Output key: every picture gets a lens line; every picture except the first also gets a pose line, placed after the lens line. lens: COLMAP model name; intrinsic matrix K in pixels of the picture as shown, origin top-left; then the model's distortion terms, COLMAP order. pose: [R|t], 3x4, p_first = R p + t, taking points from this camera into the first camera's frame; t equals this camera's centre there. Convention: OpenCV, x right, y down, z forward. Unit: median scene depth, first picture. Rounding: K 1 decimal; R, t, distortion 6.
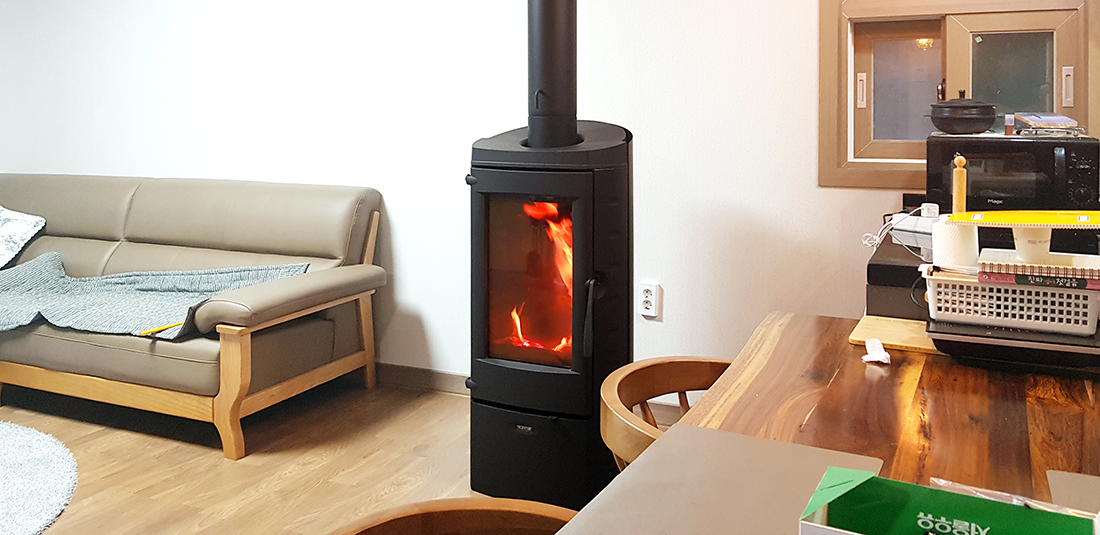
lens RADIAL K [[856.3, 0, 551.8], [0, 856.3, 160.7], [0, 0, 1]] dist [-0.001897, -0.002328]
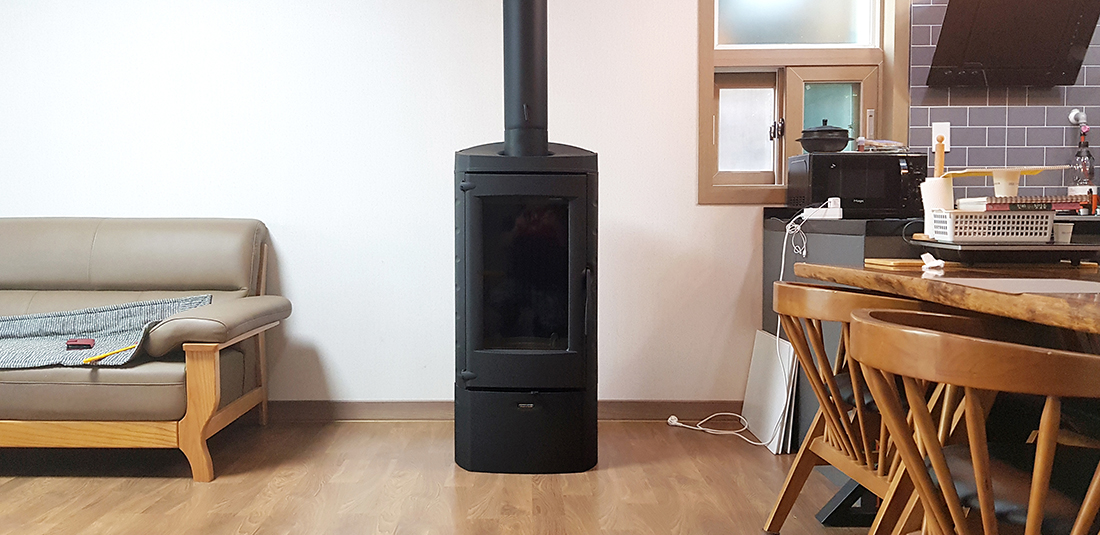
lens RADIAL K [[856.2, 0, 503.9], [0, 856.2, 339.0], [0, 0, 1]] dist [-0.004938, -0.008334]
pose [[0.915241, -0.053705, 0.399312, -0.438840], [0.022120, 0.996280, 0.083294, 0.115114], [-0.402300, -0.067401, 0.913023, -0.002773]]
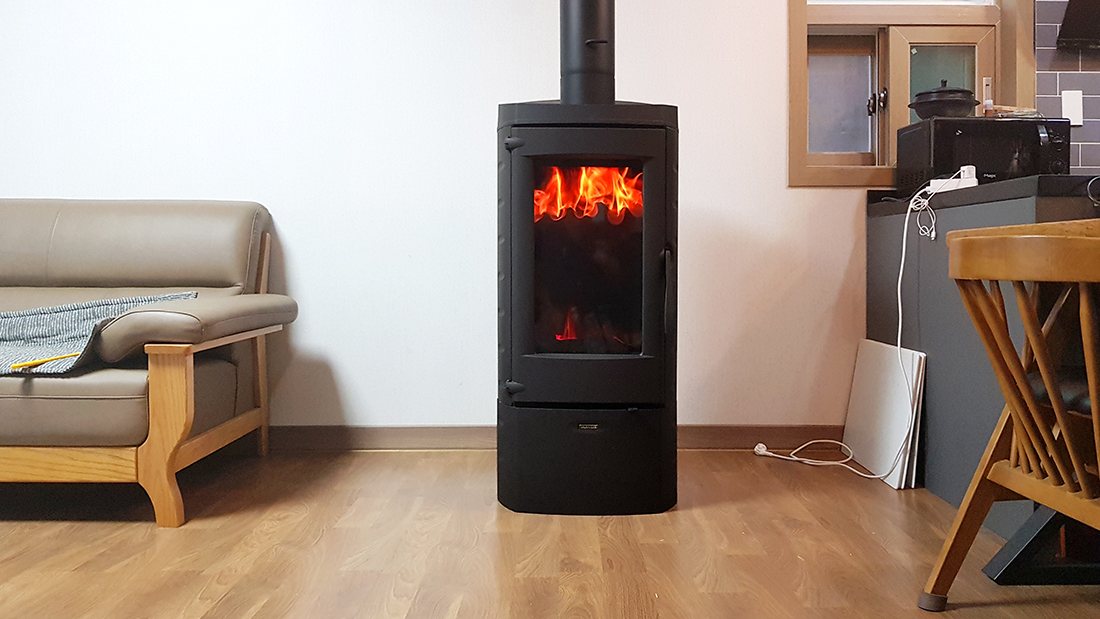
lens RADIAL K [[871.6, 0, 550.0], [0, 871.6, 309.5], [0, 0, 1]] dist [-0.009997, -0.008619]
pose [[0.912986, -0.025706, 0.407180, -0.372261], [0.024993, 0.999663, 0.007070, 0.163800], [-0.407224, 0.003722, 0.913321, 0.185047]]
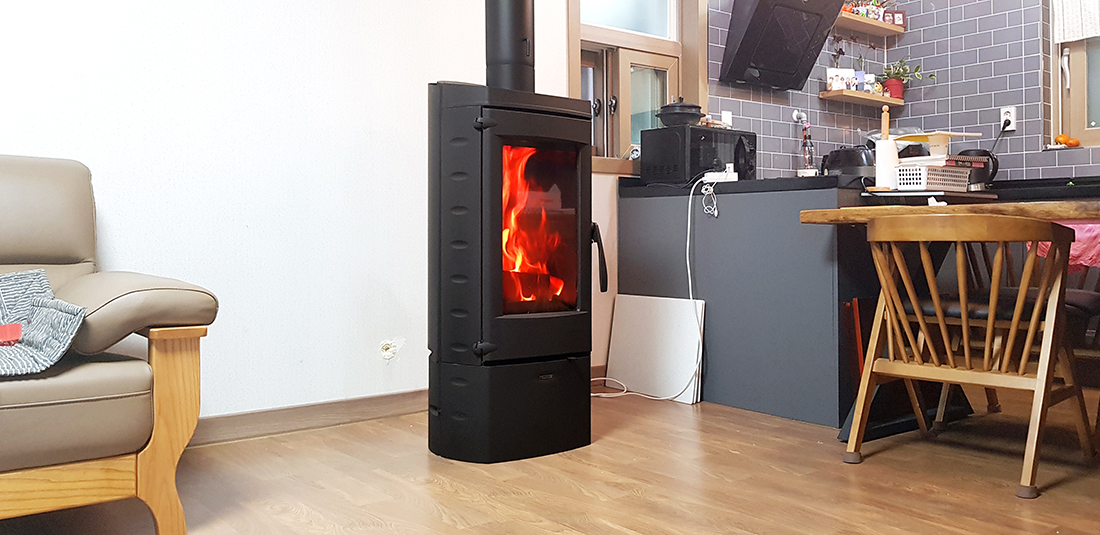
lens RADIAL K [[849.1, 0, 572.9], [0, 849.1, 279.9], [0, 0, 1]] dist [0.027734, -0.095950]
pose [[0.465071, -0.048108, 0.883966, -0.771132], [0.052167, 0.998276, 0.026883, 0.154881], [-0.883735, 0.033611, 0.466779, 0.449647]]
